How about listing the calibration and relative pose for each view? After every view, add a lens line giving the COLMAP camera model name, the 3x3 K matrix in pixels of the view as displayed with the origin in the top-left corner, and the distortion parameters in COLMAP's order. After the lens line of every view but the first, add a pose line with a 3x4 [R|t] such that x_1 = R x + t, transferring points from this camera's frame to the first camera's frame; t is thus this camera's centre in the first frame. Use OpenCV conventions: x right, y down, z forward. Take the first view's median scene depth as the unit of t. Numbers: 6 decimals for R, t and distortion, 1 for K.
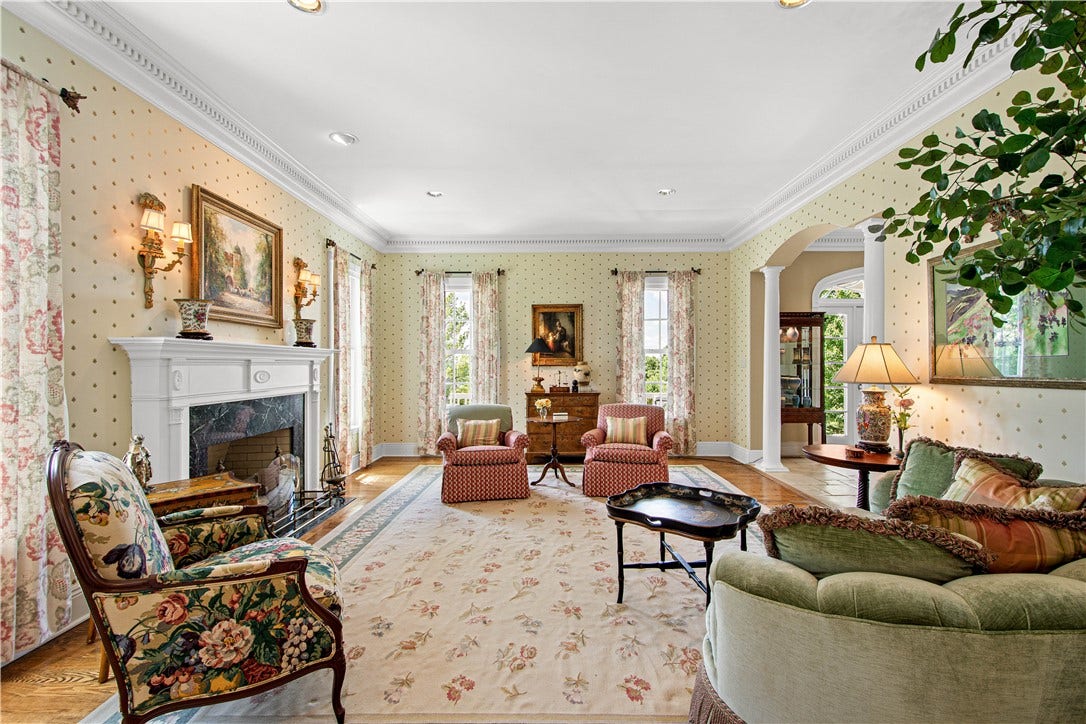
lens RADIAL K [[482.9, 0, 540.2], [0, 482.9, 364.2], [0, 0, 1]] dist [0.001590, 0.000320]
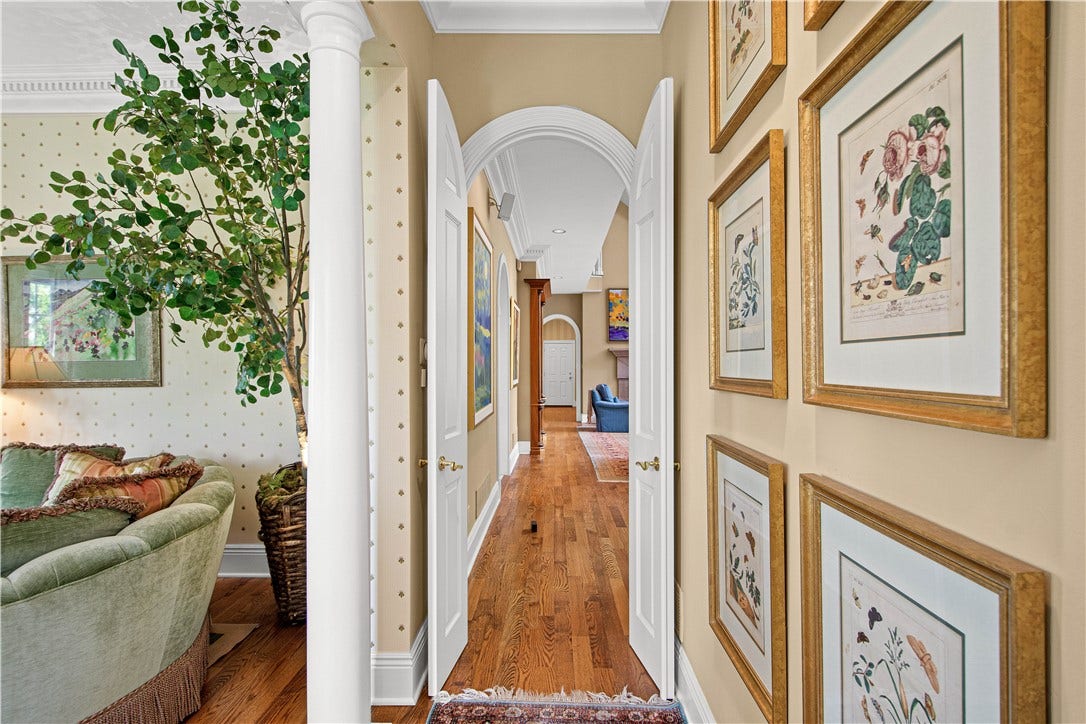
lens RADIAL K [[482.9, 0, 540.2], [0, 482.9, 364.2], [0, 0, 1]] dist [0.001590, 0.000320]
pose [[-0.010656, 0.005099, 0.999930, -0.369811], [0.003286, 0.999982, -0.005064, 0.002599], [-0.999938, 0.003232, -0.010673, -0.099272]]
